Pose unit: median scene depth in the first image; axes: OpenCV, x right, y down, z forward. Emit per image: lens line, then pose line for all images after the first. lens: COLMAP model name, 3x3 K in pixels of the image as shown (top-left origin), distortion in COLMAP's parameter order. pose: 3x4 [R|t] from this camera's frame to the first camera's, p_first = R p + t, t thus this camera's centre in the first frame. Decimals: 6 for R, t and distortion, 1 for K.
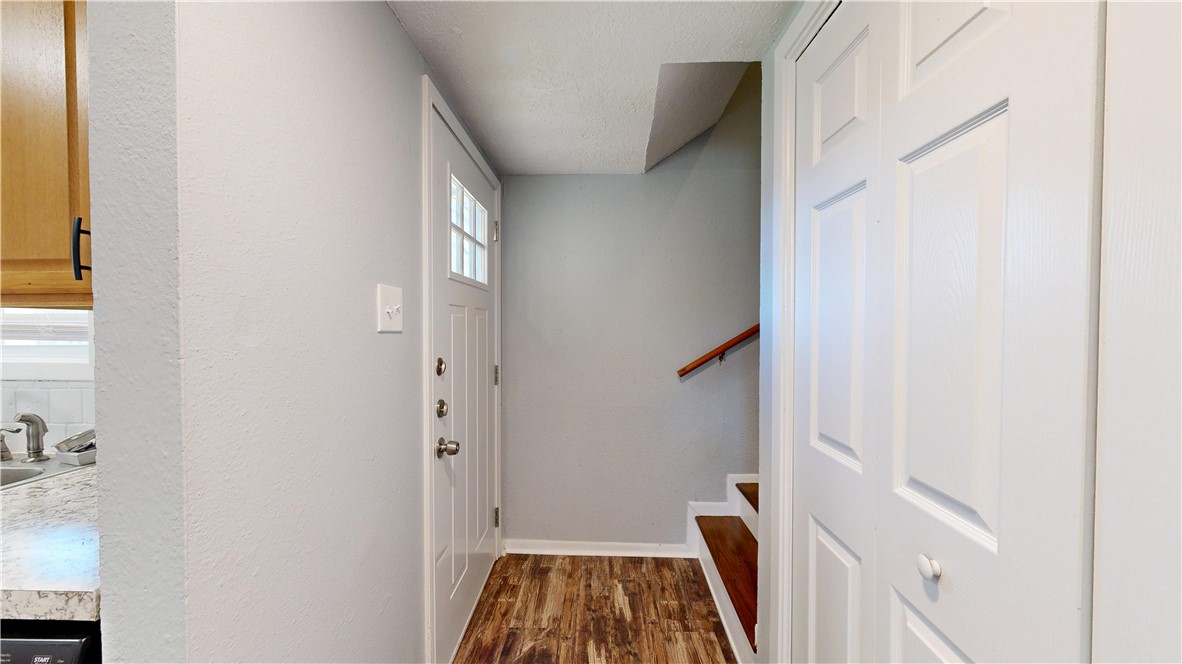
lens RADIAL K [[433.8, 0, 588.3], [0, 433.8, 332.3], [0, 0, 1]] dist [-0.002169, -0.000119]
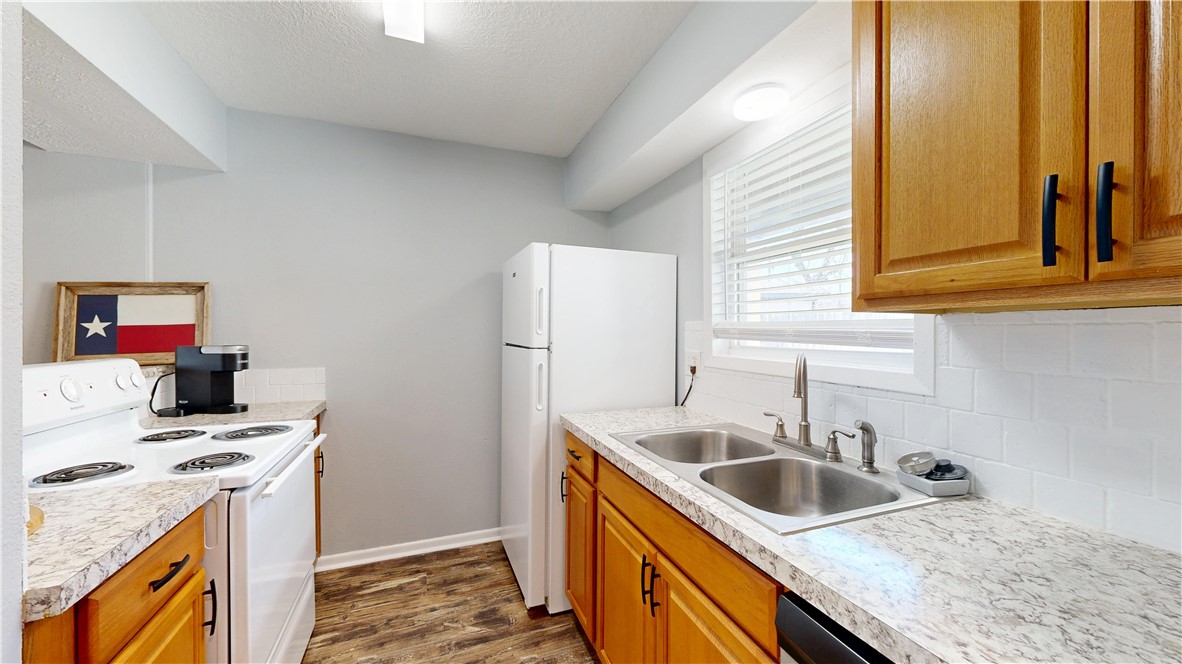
lens RADIAL K [[433.8, 0, 588.4], [0, 433.8, 331.2], [0, 0, 1]] dist [-0.002169, -0.000119]
pose [[0.390077, 0.002362, -0.920779, -0.375675], [-0.016472, 0.999855, -0.004413, -0.000695], [0.920635, 0.016889, 0.390059, 0.023356]]
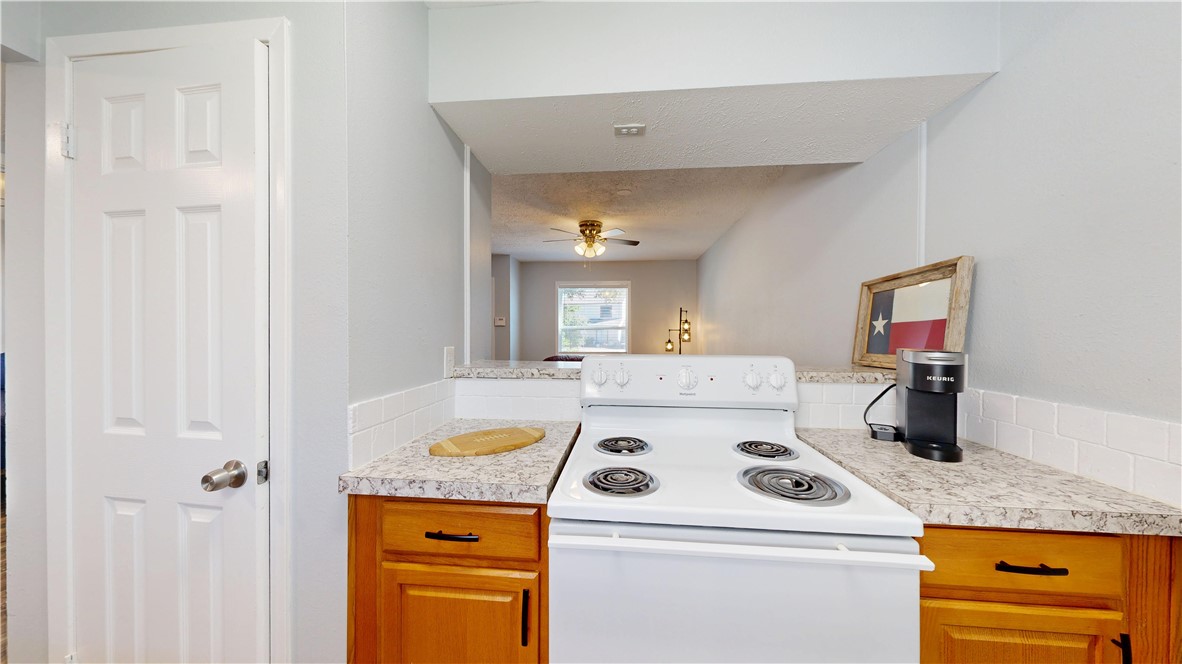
lens RADIAL K [[375.0, 0, 592.8], [0, 375.0, 335.1], [0, 0, 1]] dist [-0.000736, -0.000016]
pose [[-0.998405, -0.001421, 0.056431, -1.143884], [0.000433, 0.999461, 0.032838, -0.000736], [-0.056448, 0.032810, -0.997866, 0.231482]]
